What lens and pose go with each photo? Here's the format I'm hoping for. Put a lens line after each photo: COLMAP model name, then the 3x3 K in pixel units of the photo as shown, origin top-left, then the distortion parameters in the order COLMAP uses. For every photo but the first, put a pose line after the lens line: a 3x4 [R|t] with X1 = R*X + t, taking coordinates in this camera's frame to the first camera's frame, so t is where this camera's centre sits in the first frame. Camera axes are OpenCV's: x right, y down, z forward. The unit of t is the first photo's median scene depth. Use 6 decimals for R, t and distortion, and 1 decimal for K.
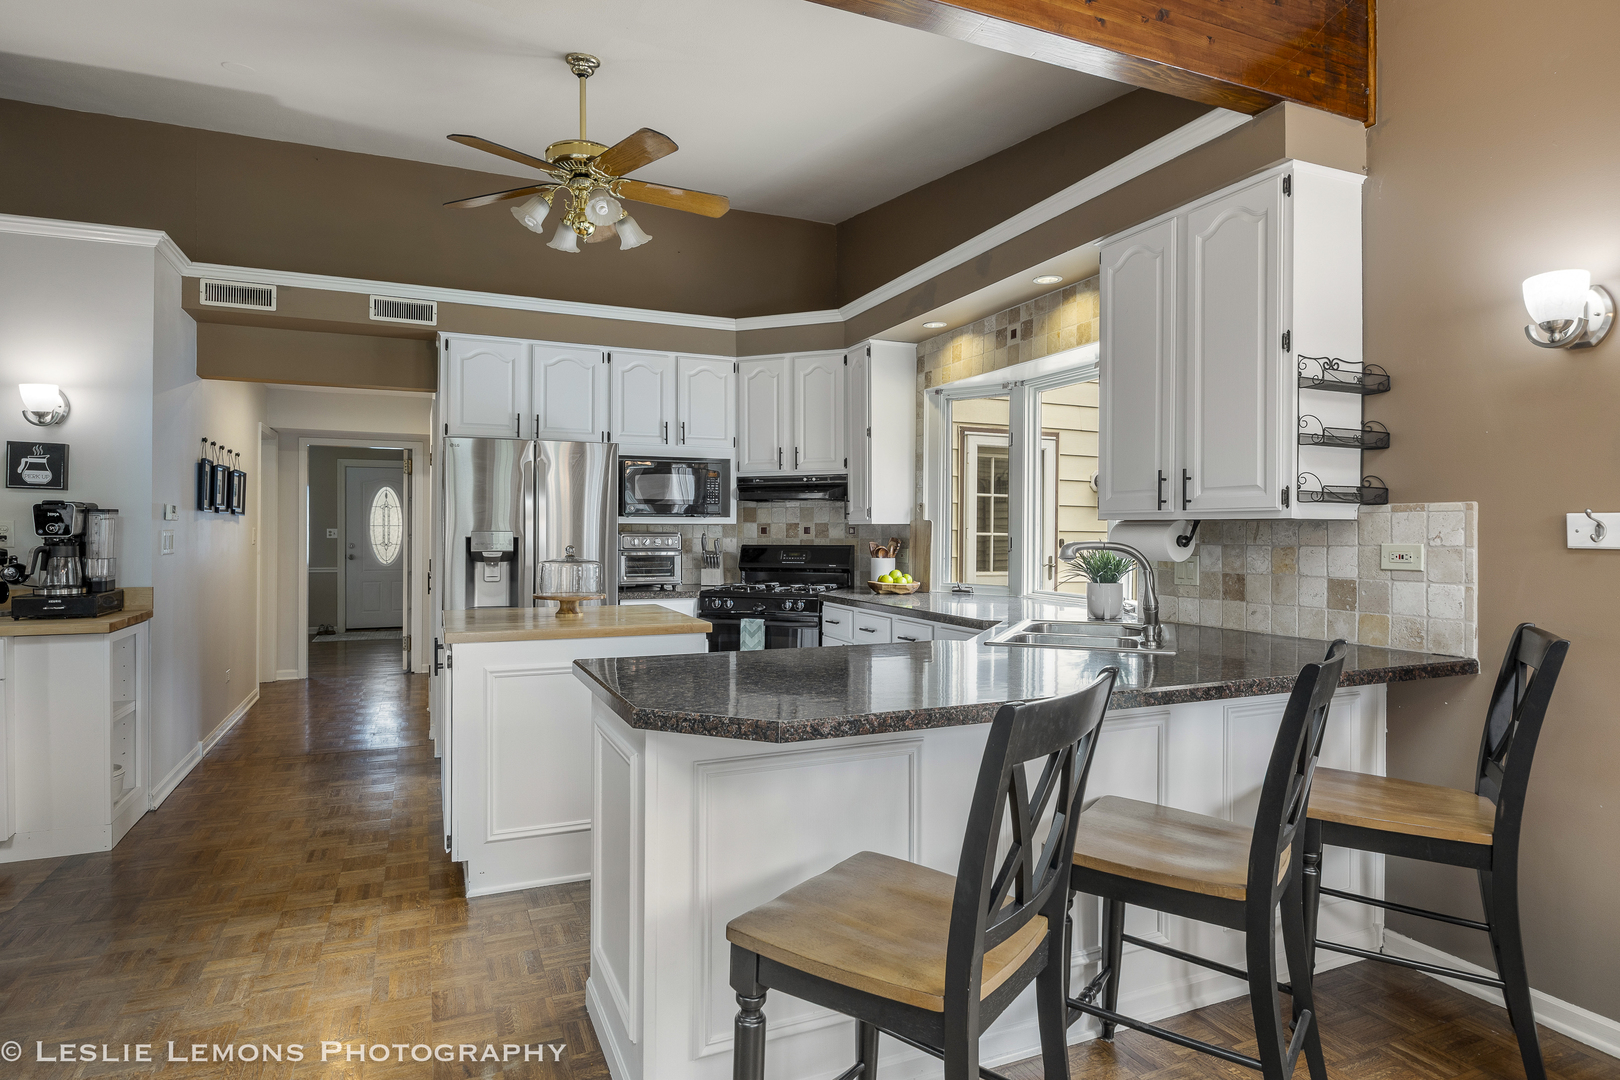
lens RADIAL K [[901.2, 0, 812.8], [0, 901.2, 537.6], [0, 0, 1]] dist [0.000941, 0.000323]
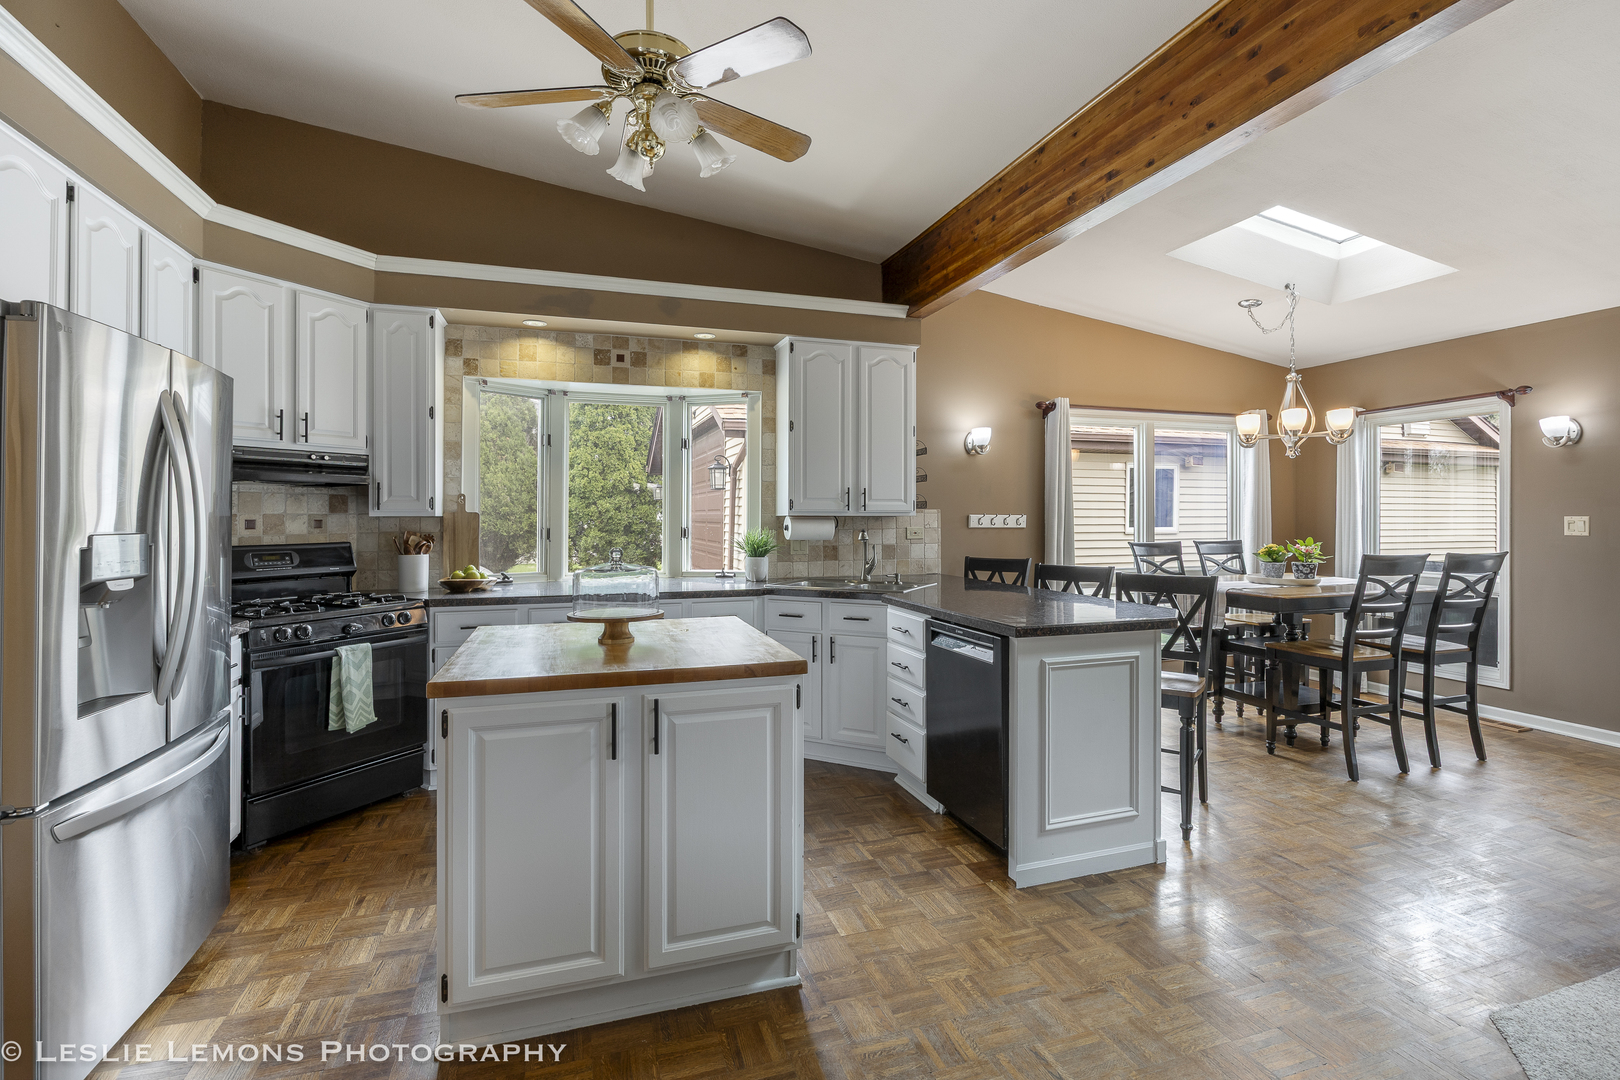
lens RADIAL K [[739.5, 0, 819.2], [0, 739.5, 516.1], [0, 0, 1]] dist [-0.014571, 0.000621]
pose [[0.090153, -0.000188, 0.995928, -0.816258], [0.009108, 0.999958, -0.000635, -0.014561], [-0.995886, 0.009128, 0.090151, 0.726558]]
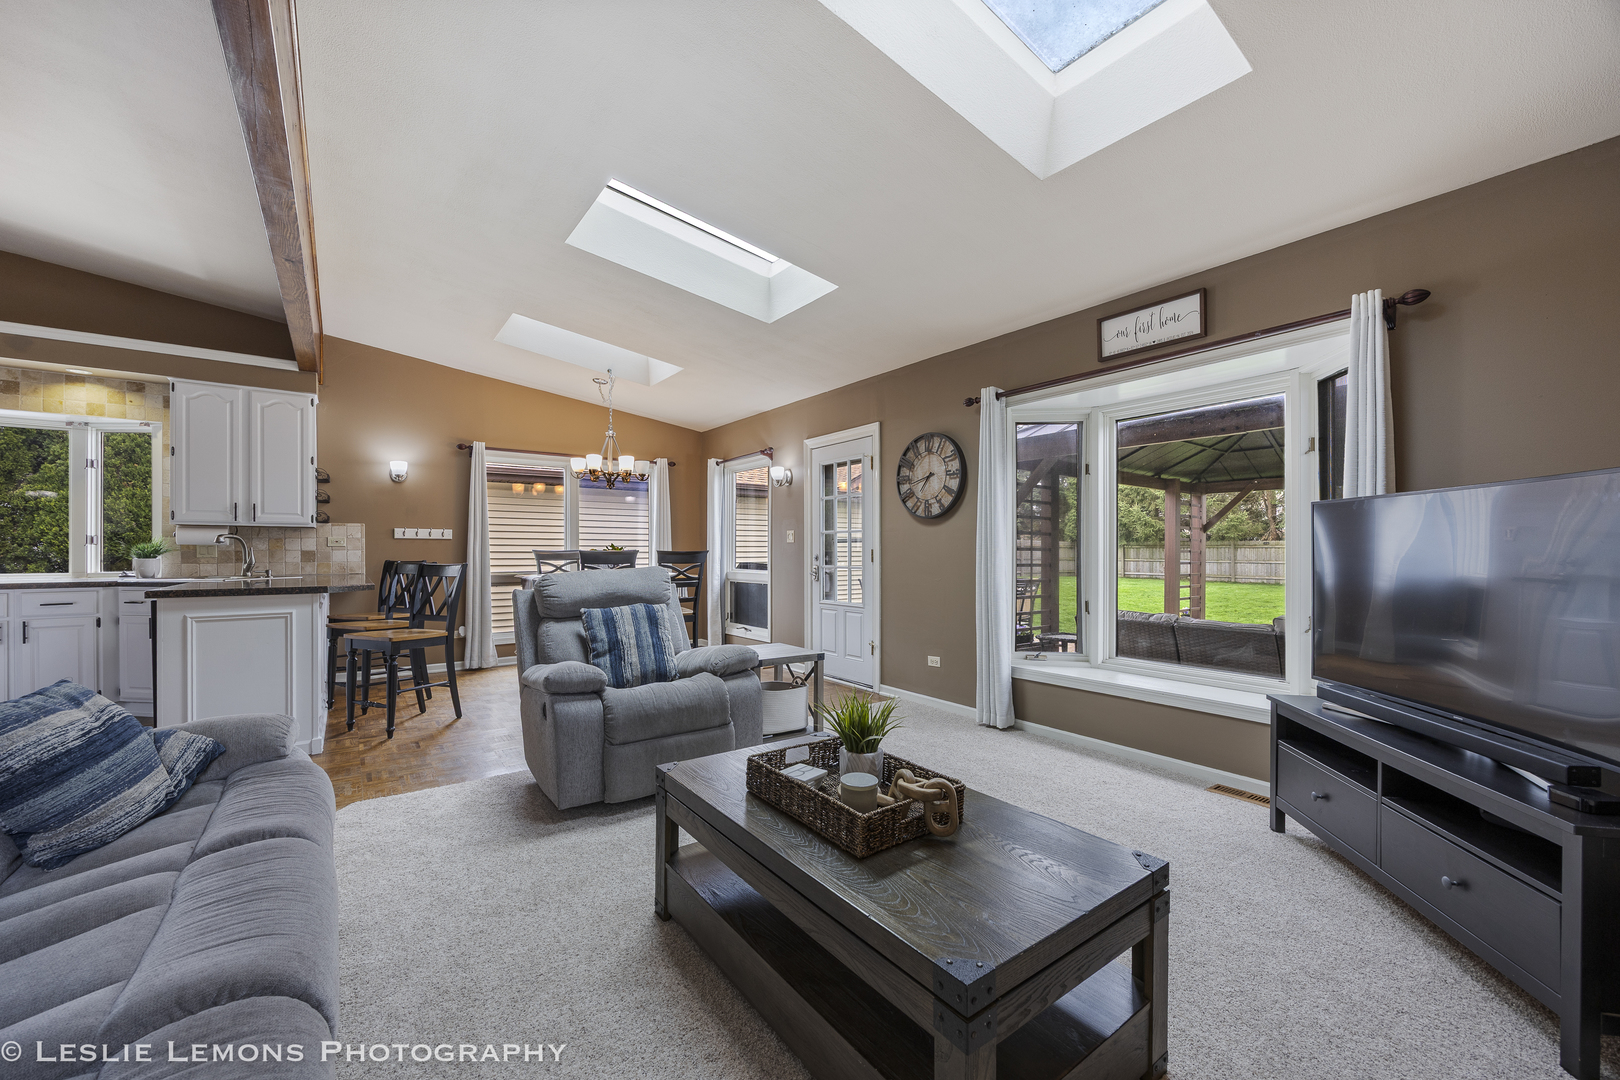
lens RADIAL K [[641.7, 0, 810.0], [0, 641.7, 559.2], [0, 0, 1]] dist [0.000460, -0.000329]
pose [[-0.209160, -0.010581, 0.977824, -1.122139], [0.009545, 0.999872, 0.012862, 0.044233], [-0.977835, 0.012023, -0.209032, -0.029698]]
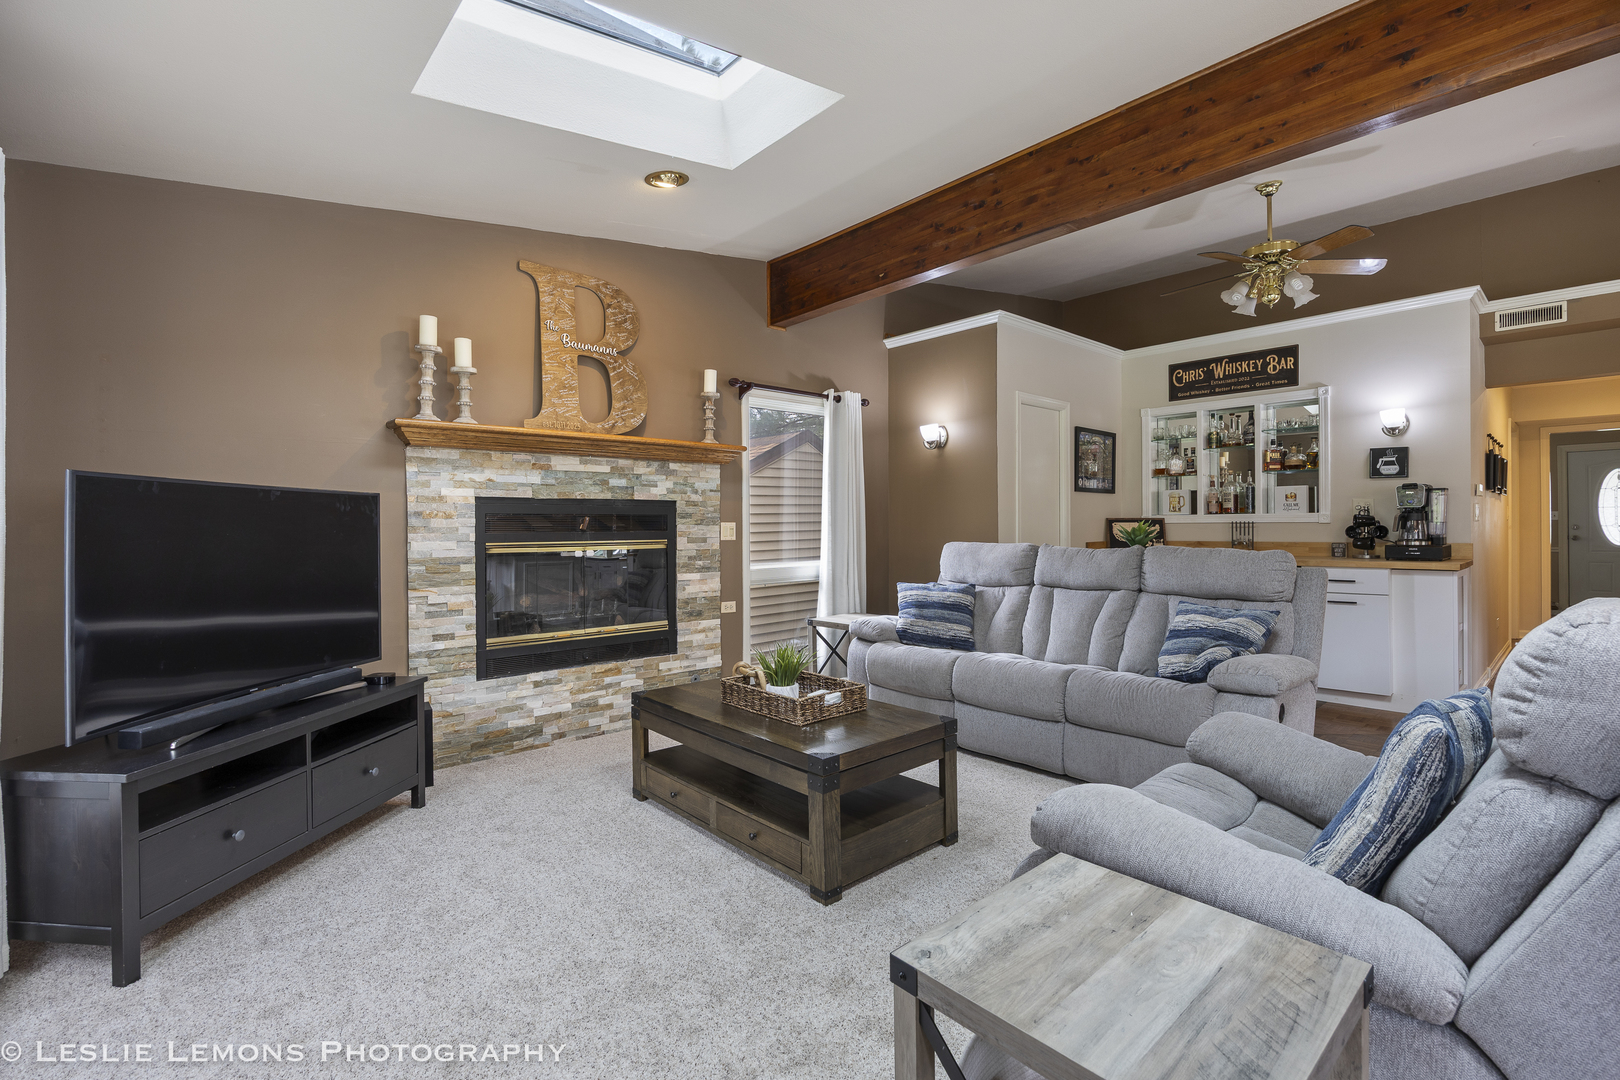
lens RADIAL K [[739.5, 0, 788.8], [0, 739.5, 525.2], [0, 0, 1]] dist [-0.014571, 0.000621]
pose [[0.314618, -0.007548, -0.949188, 0.003254], [-0.000064, 0.999968, -0.007973, 0.037501], [0.949218, 0.002570, 0.314608, -0.366948]]
